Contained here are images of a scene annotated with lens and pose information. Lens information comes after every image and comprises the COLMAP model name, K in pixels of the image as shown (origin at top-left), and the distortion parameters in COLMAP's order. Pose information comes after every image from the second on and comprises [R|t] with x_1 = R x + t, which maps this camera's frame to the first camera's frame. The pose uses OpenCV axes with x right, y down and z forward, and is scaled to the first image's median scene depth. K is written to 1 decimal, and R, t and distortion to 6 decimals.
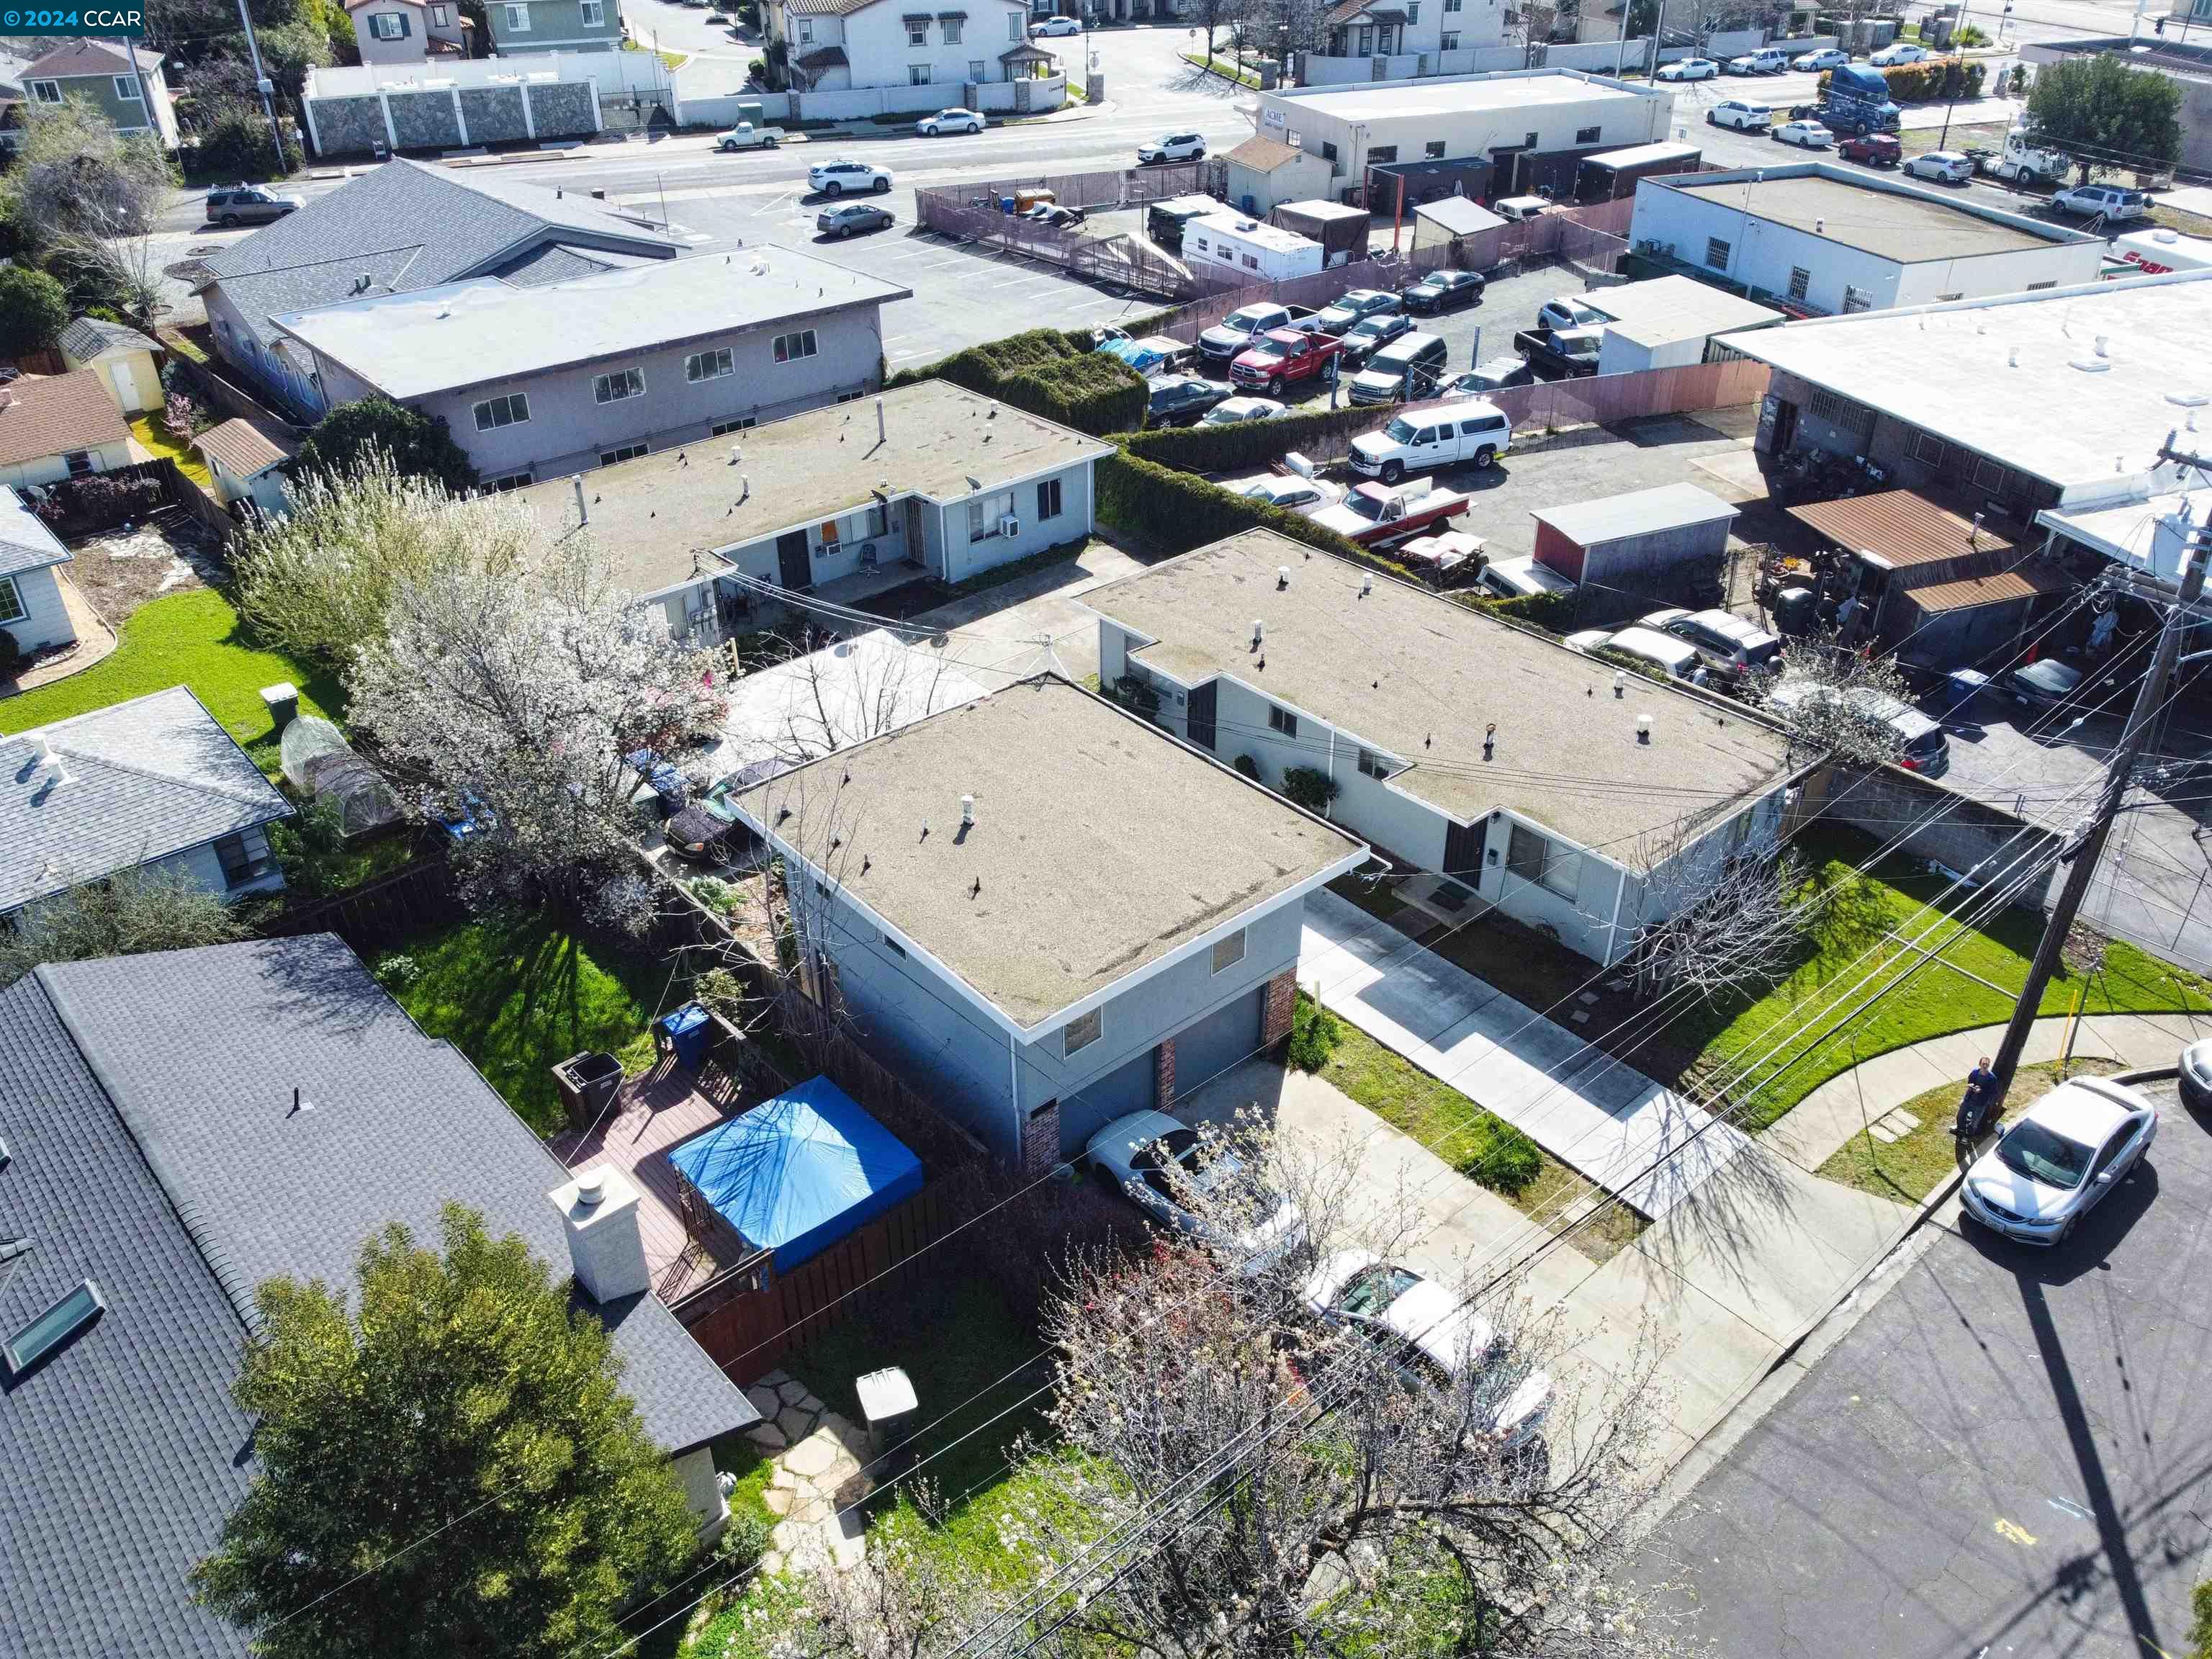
lens RADIAL K [[1676.5, 0, 1103.3], [0, 1676.5, 832.8], [0, 0, 1]] dist [-0.001340, -0.002881]
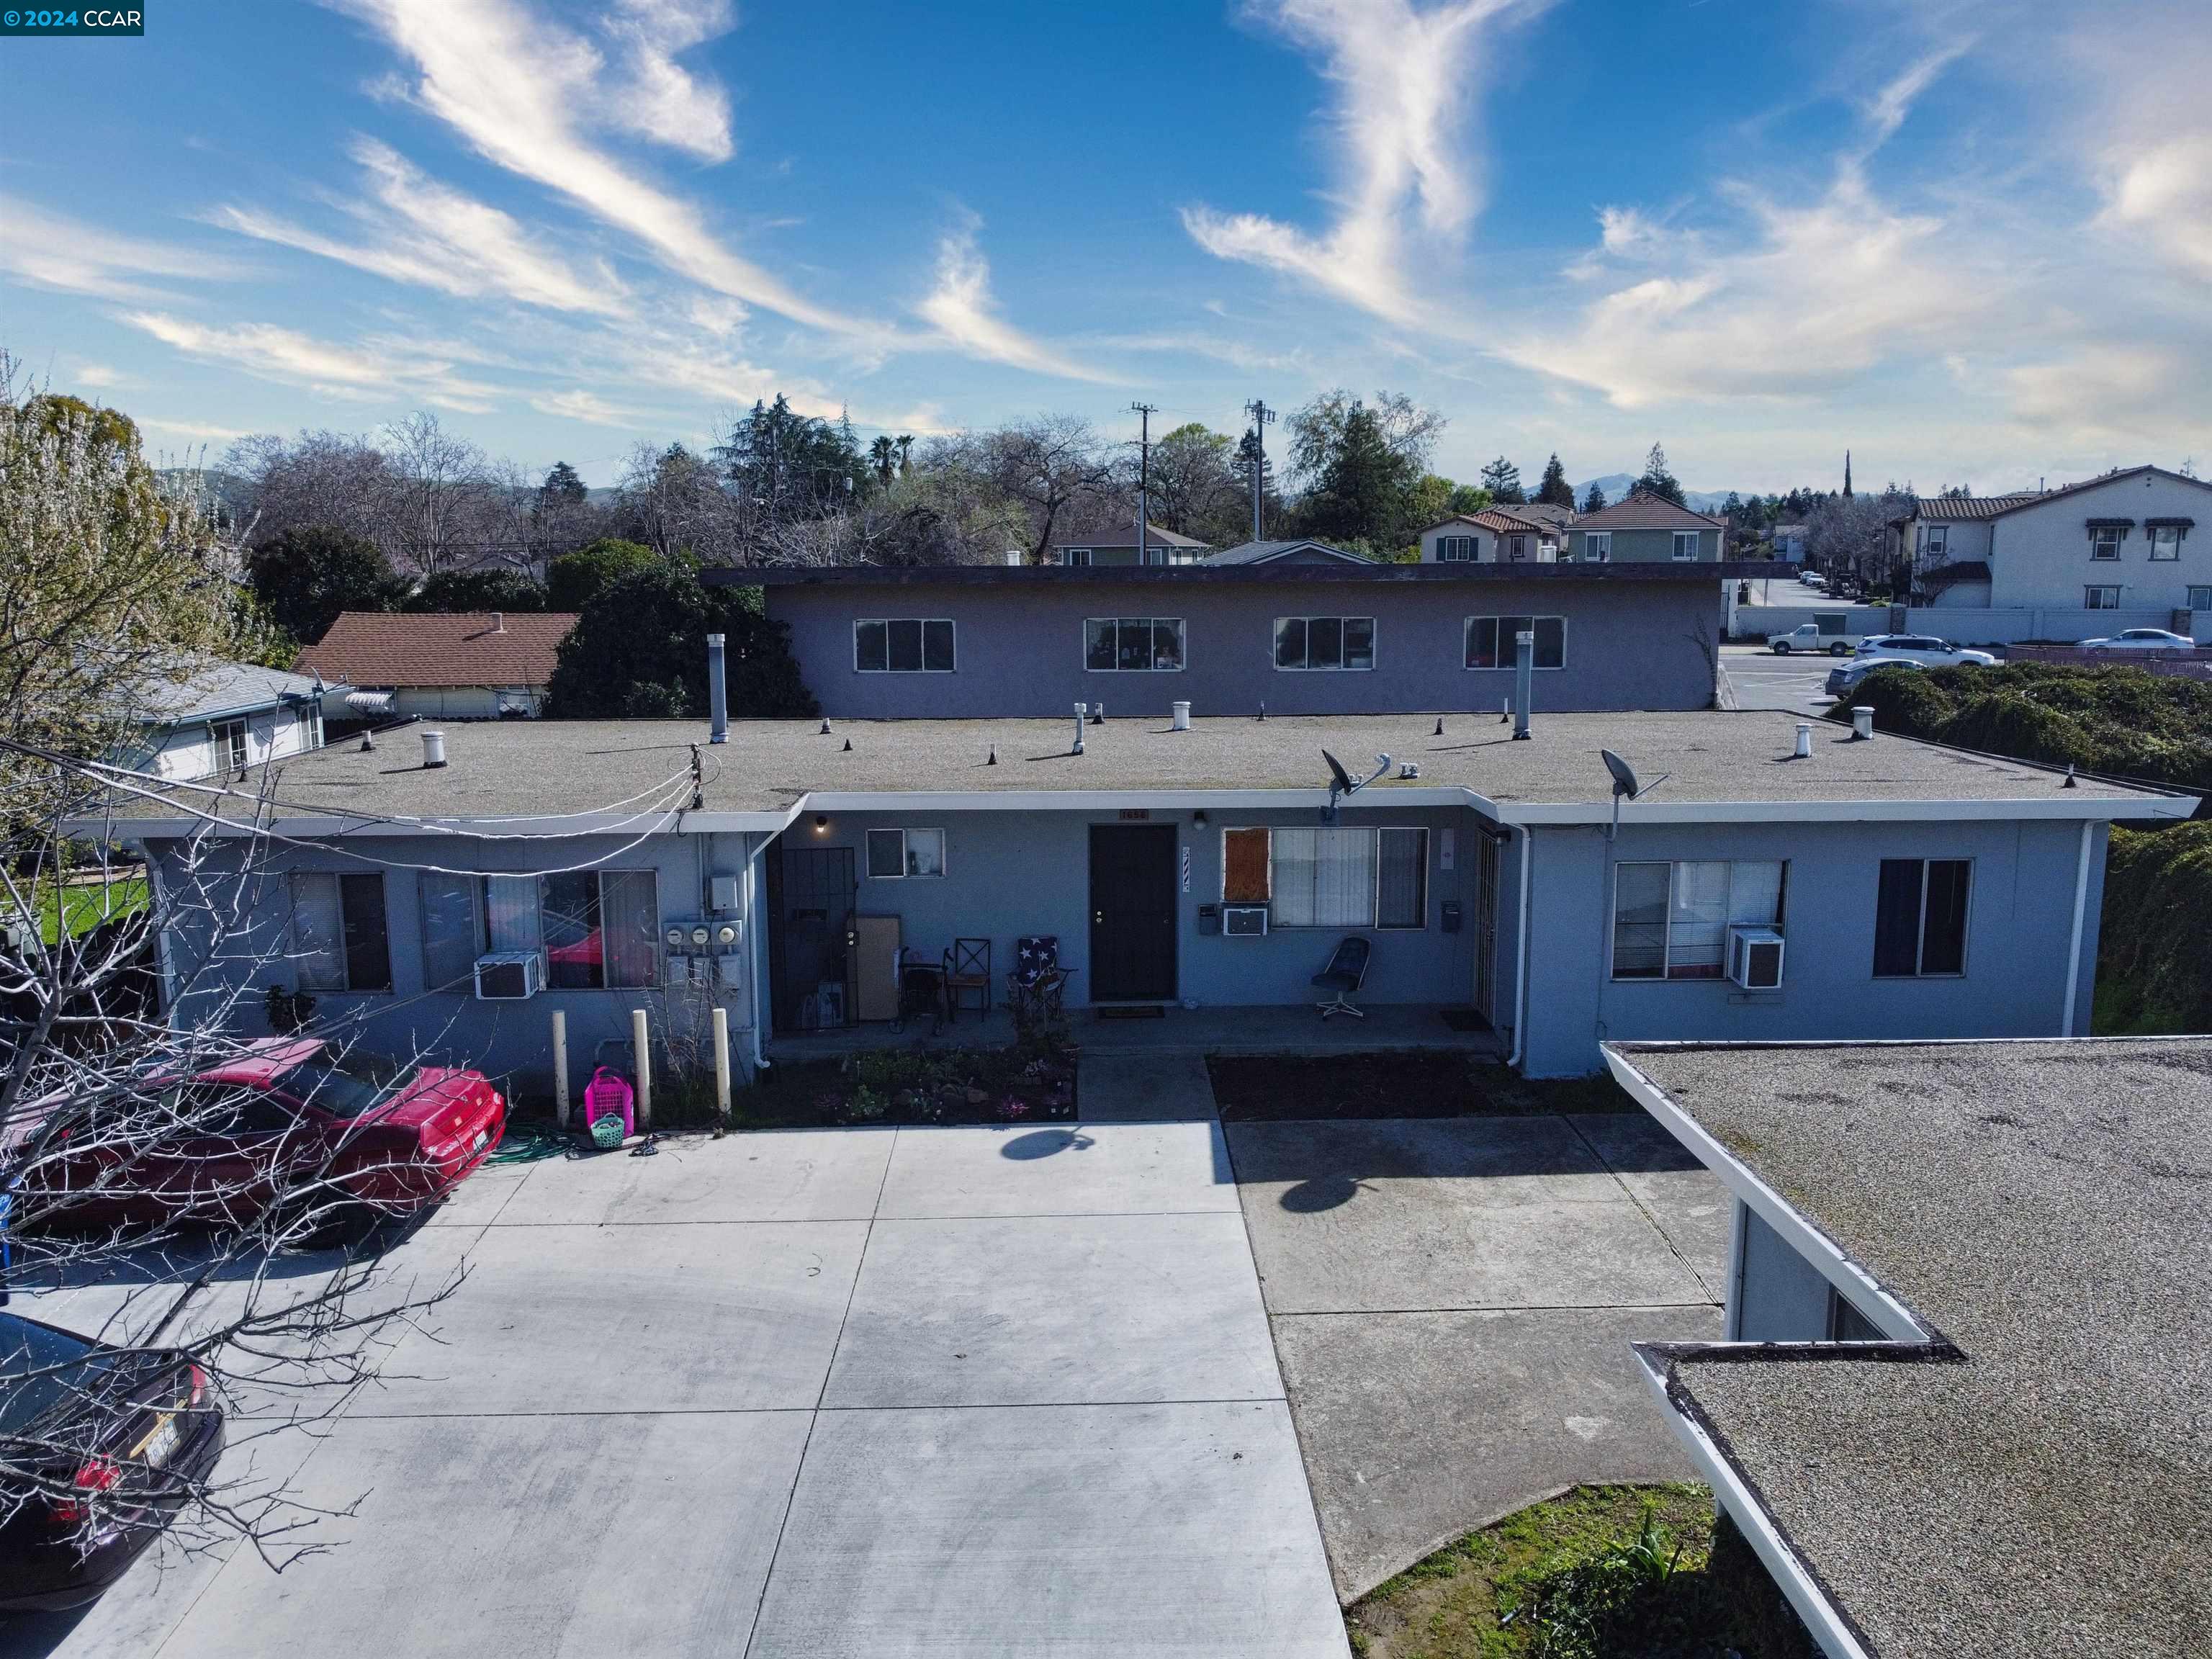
lens RADIAL K [[1676.5, 0, 1104.9], [0, 1676.5, 830.4], [0, 0, 1]] dist [-0.001340, -0.002881]
pose [[0.769822, 0.109151, -0.628857, 0.052328], [-0.344110, 0.900788, -0.264895, -0.080324], [0.537553, 0.420318, 0.731006, 0.729068]]
